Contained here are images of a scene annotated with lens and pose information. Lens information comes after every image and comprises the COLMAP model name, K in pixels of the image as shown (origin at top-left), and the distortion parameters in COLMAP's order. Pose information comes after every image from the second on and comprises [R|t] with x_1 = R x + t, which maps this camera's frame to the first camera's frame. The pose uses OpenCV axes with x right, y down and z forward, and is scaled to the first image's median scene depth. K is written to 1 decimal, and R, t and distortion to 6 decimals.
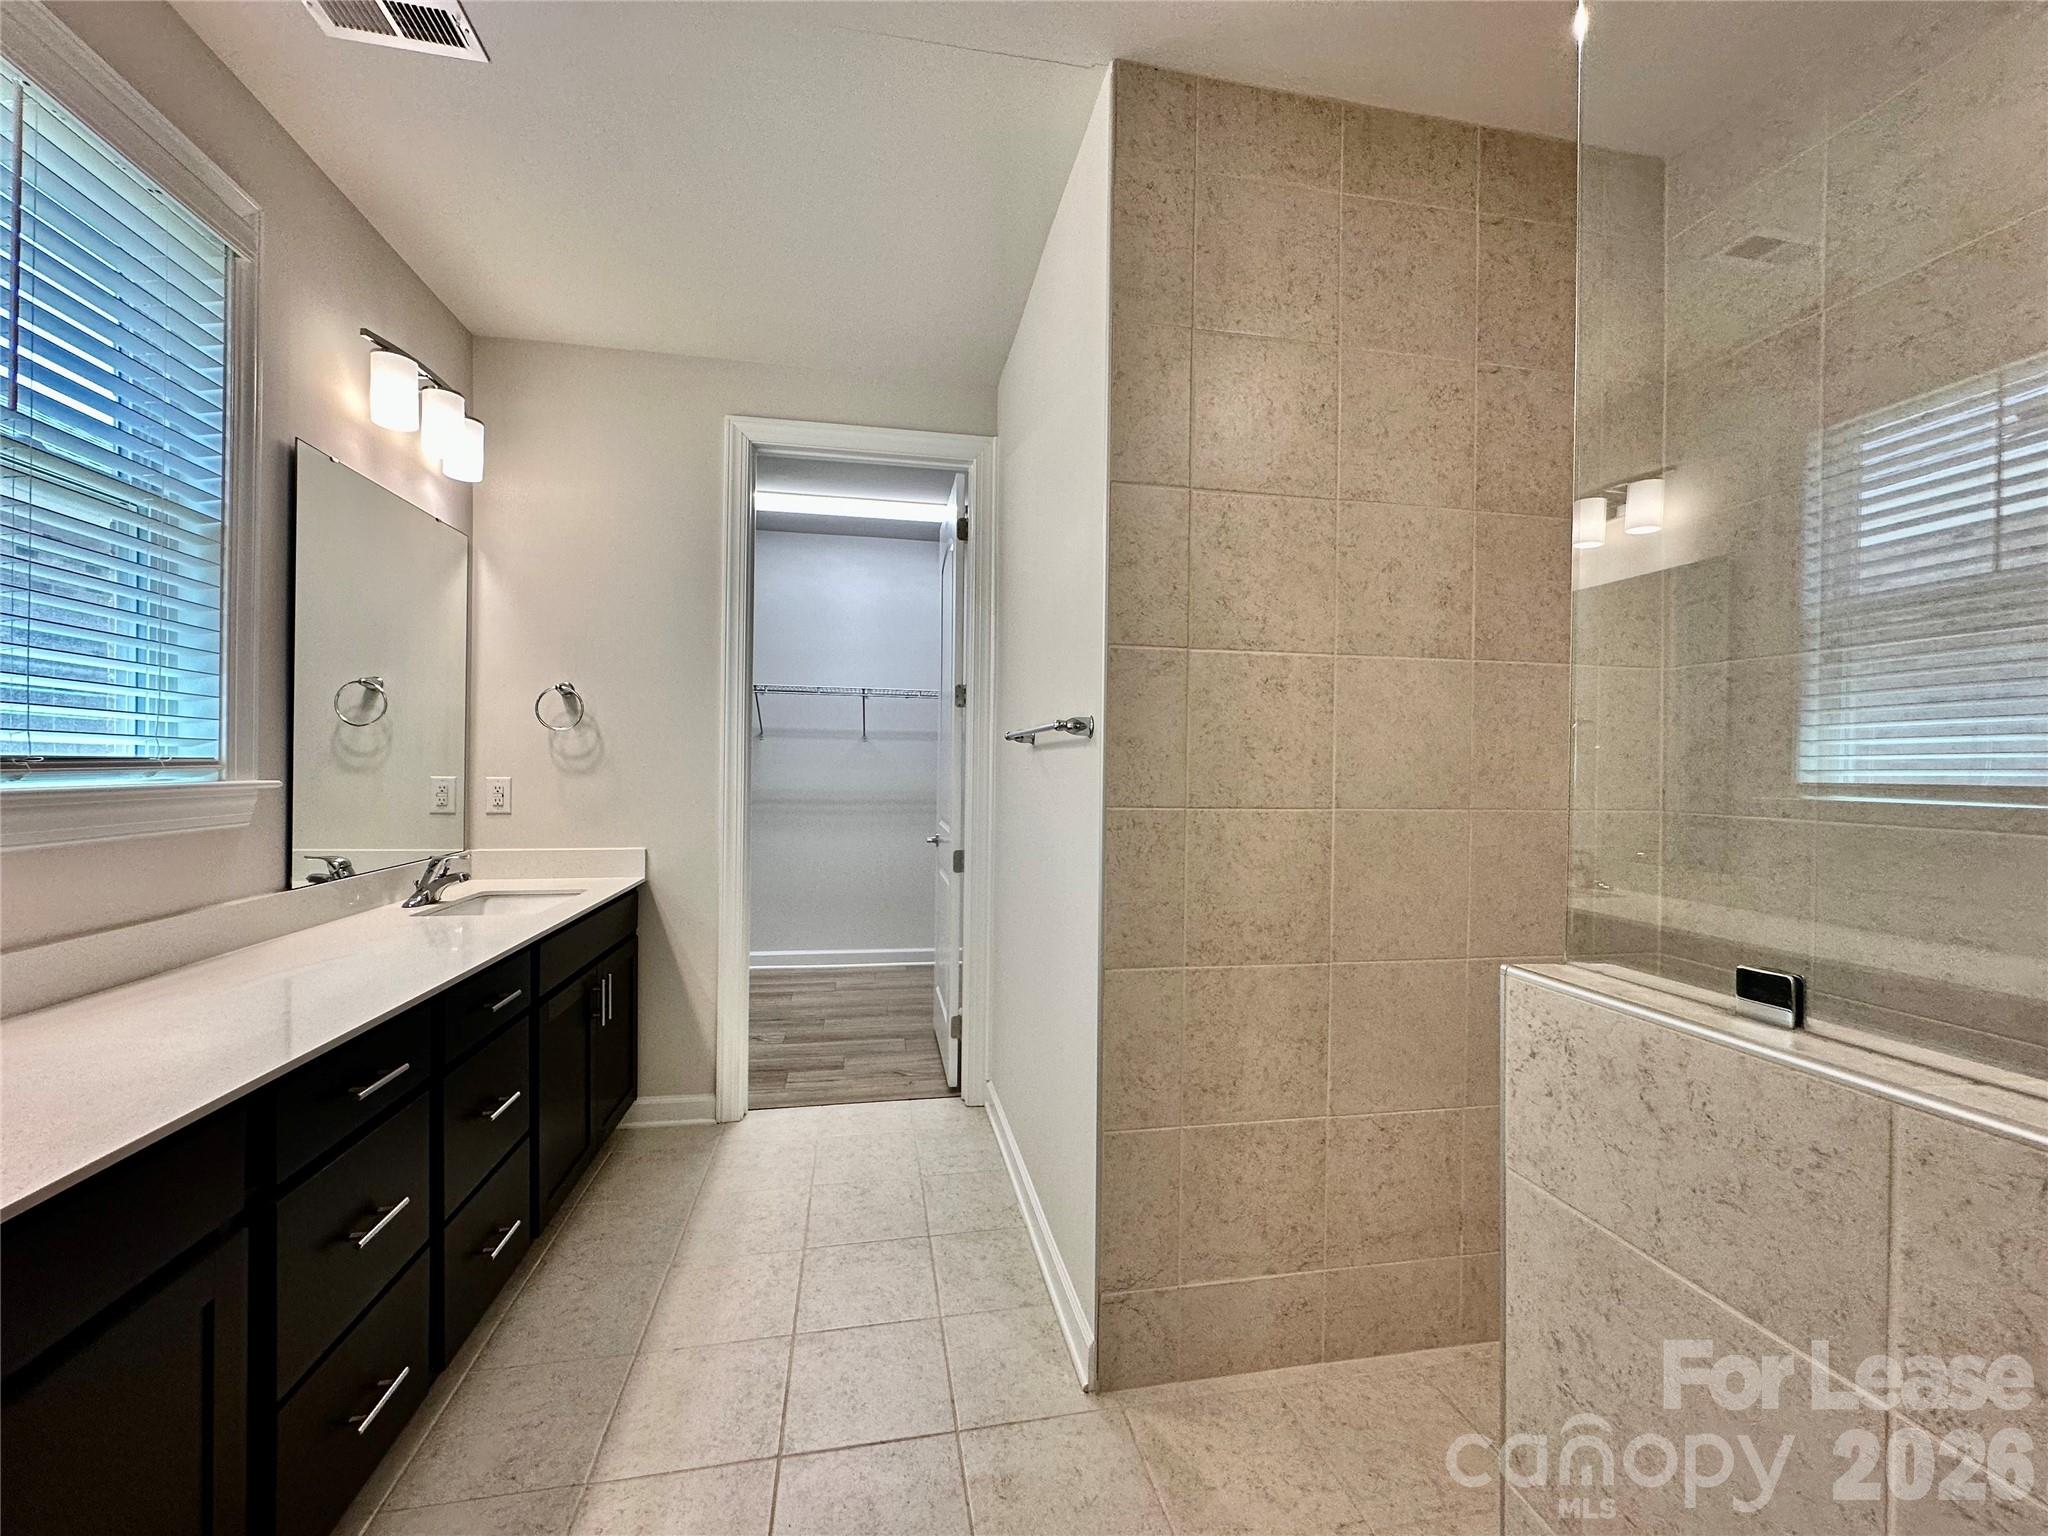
lens RADIAL K [[819.6, 0, 1010.8], [0, 819.6, 757.7], [0, 0, 1]] dist [-0.004560, 0.001701]
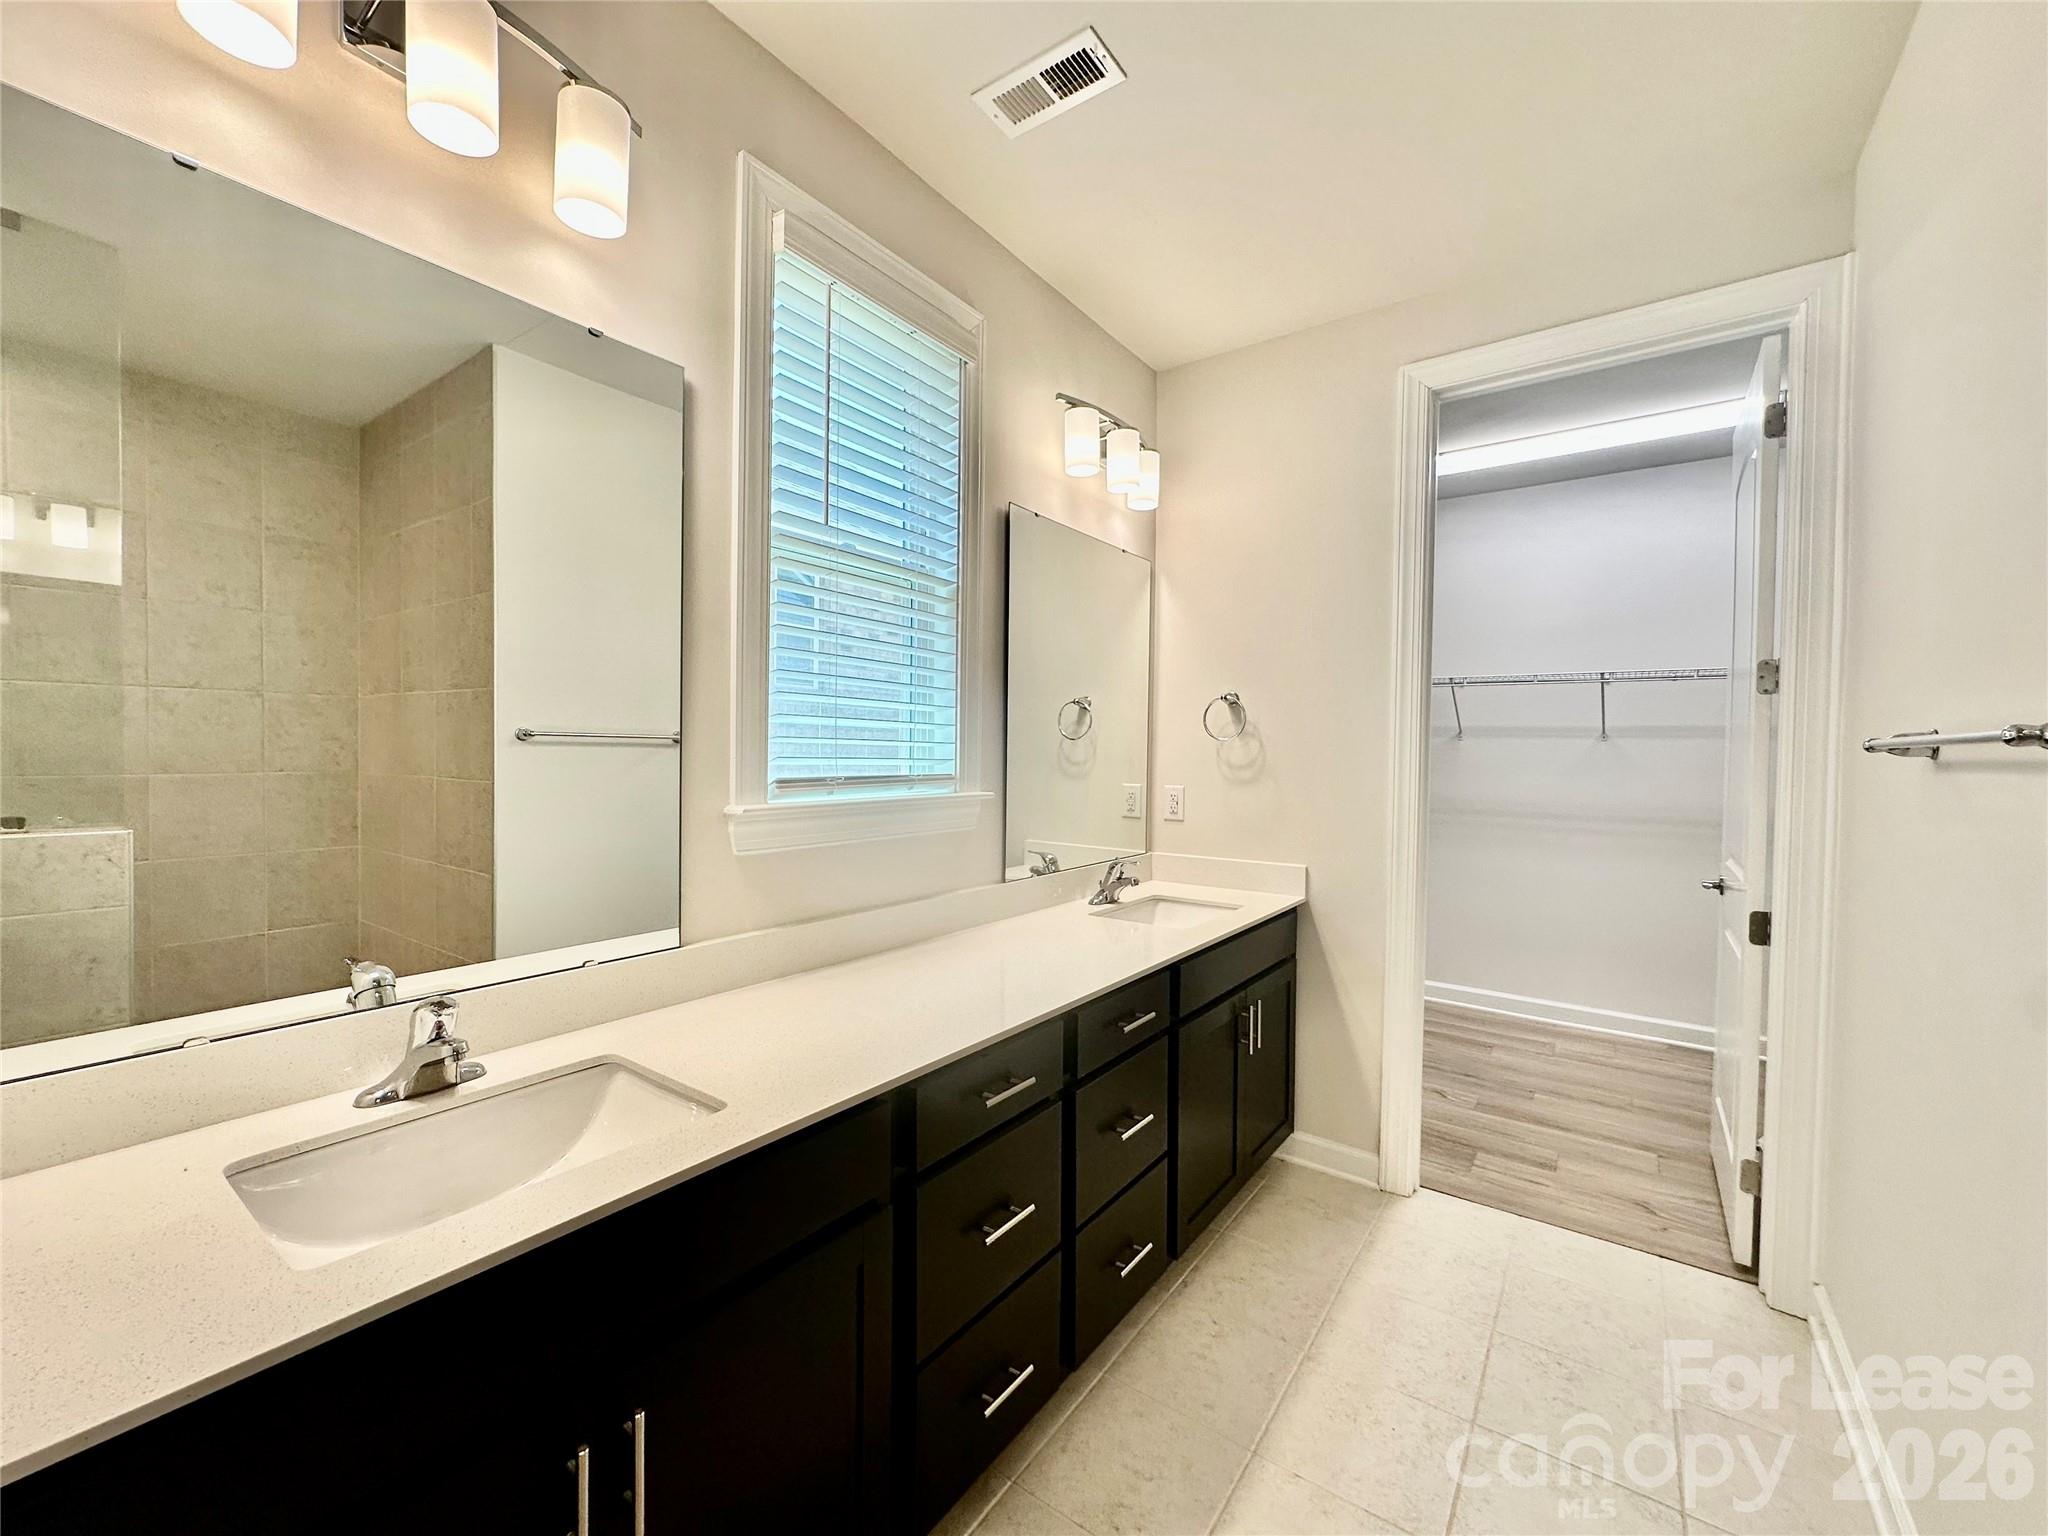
lens RADIAL K [[819.6, 0, 1013.6], [0, 819.6, 770.4], [0, 0, 1]] dist [-0.004560, 0.001701]
pose [[0.687620, 0.011667, -0.725977, -0.000409], [0.003448, 0.999807, 0.019333, -0.019660], [0.726062, -0.015797, 0.687448, 0.139395]]
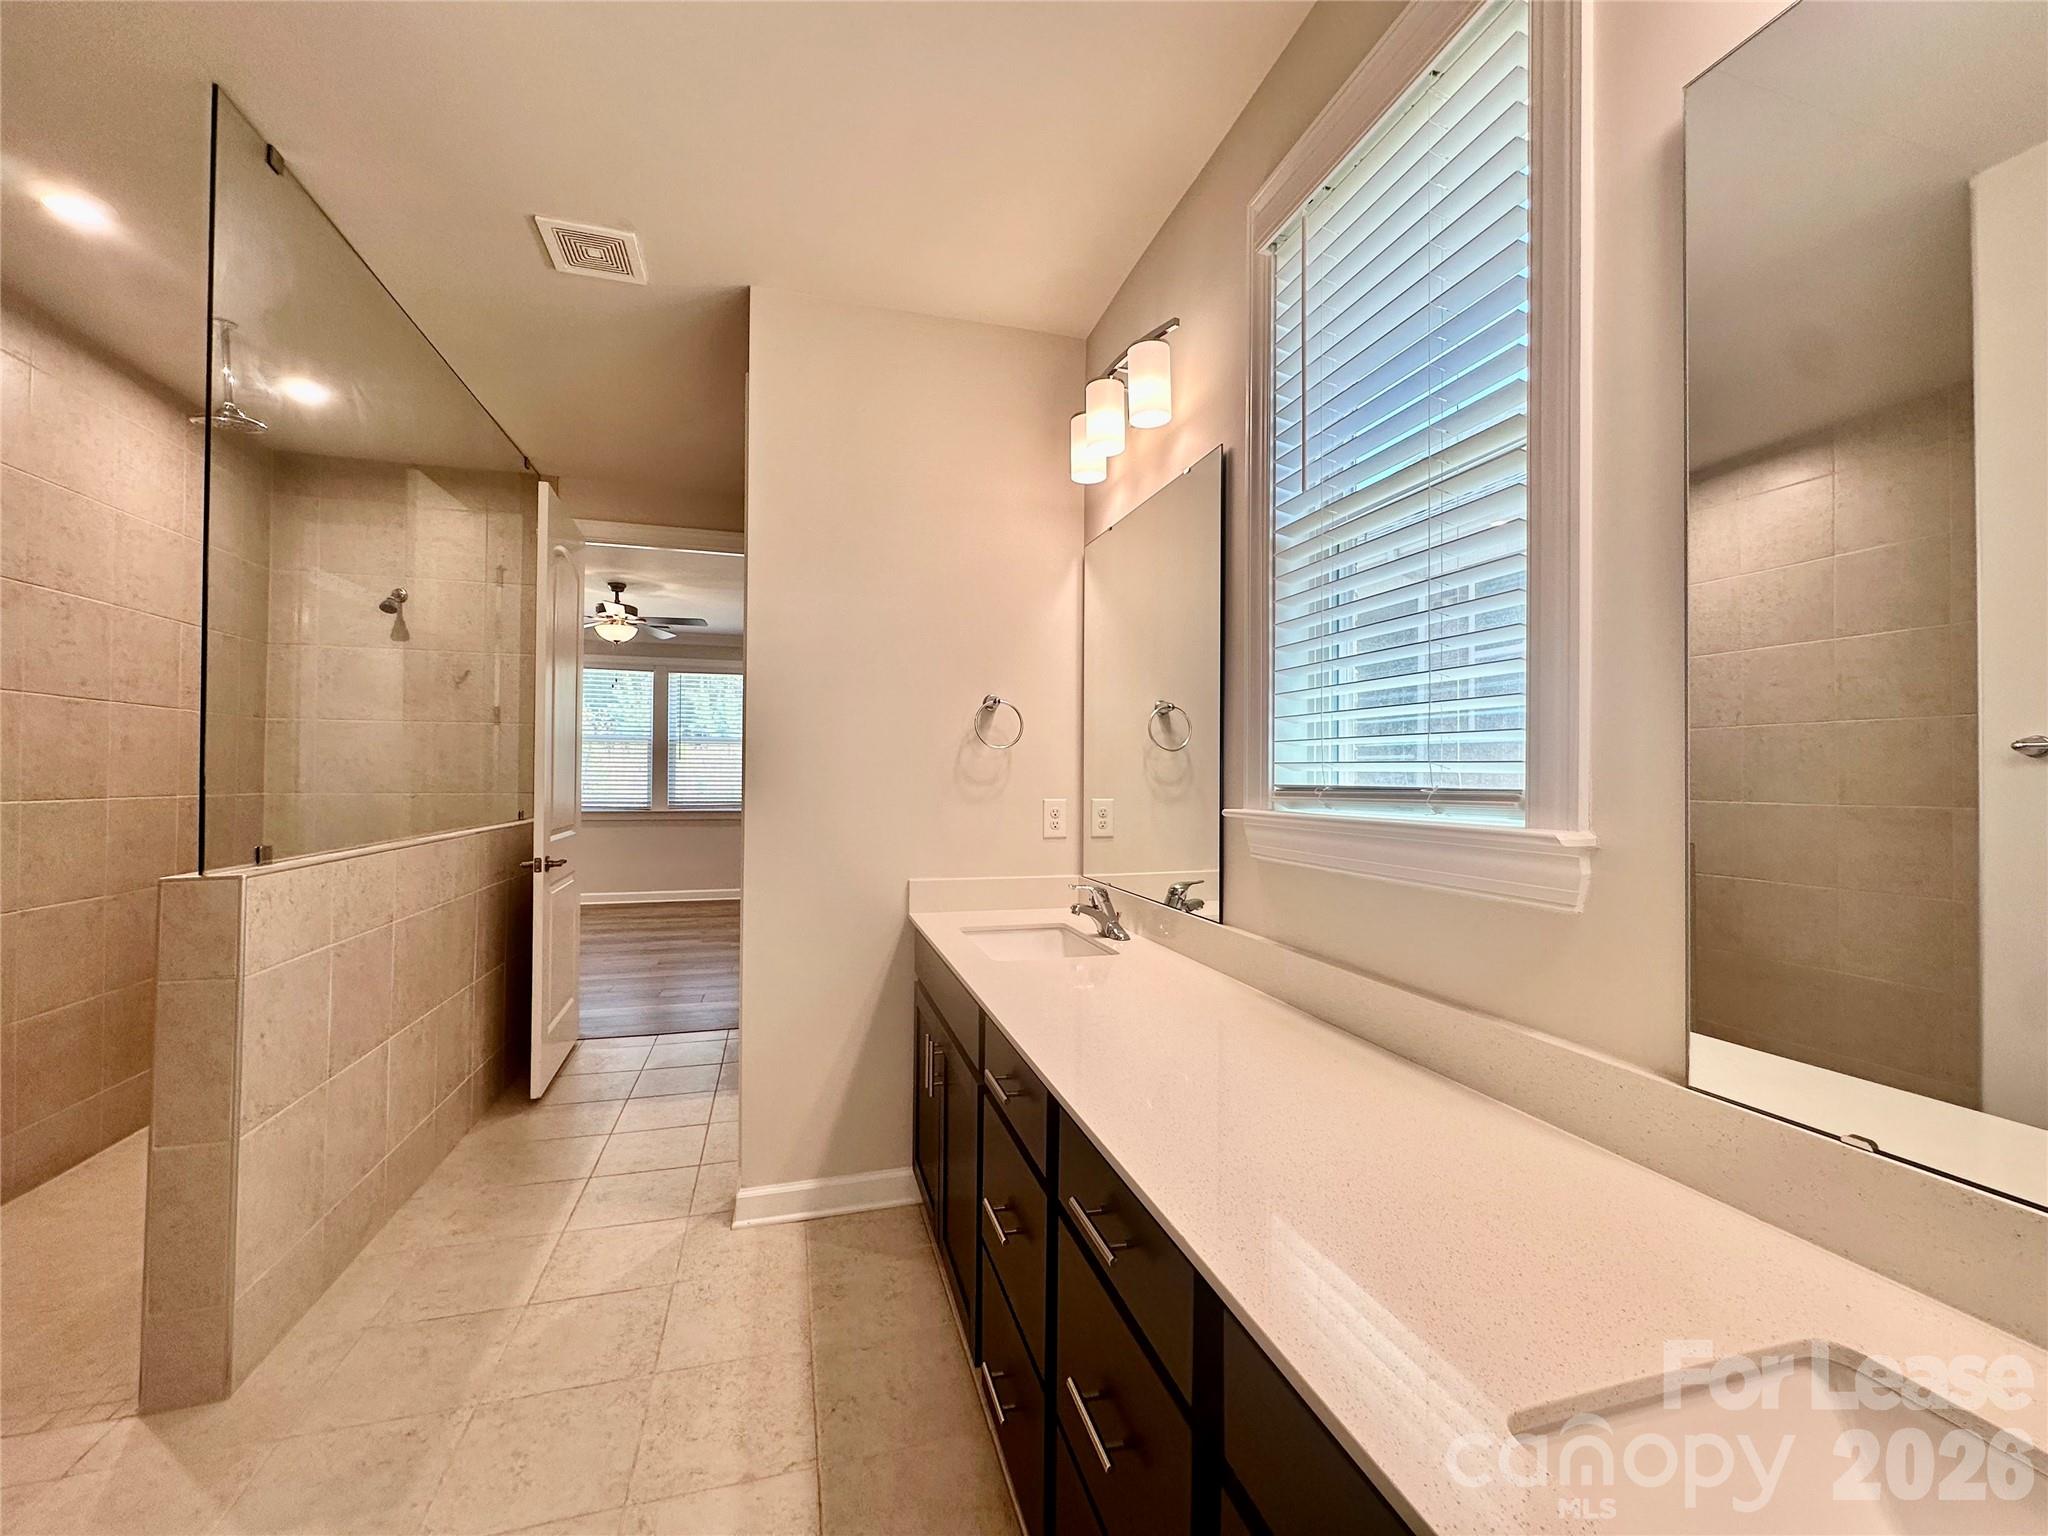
lens RADIAL K [[819.6, 0, 1027.2], [0, 819.6, 768.5], [0, 0, 1]] dist [-0.004560, 0.001701]
pose [[-0.994275, -0.016770, -0.105526, -0.356251], [-0.014963, 0.999728, -0.017896, 0.000278], [0.105797, -0.016215, -0.994255, 1.069489]]
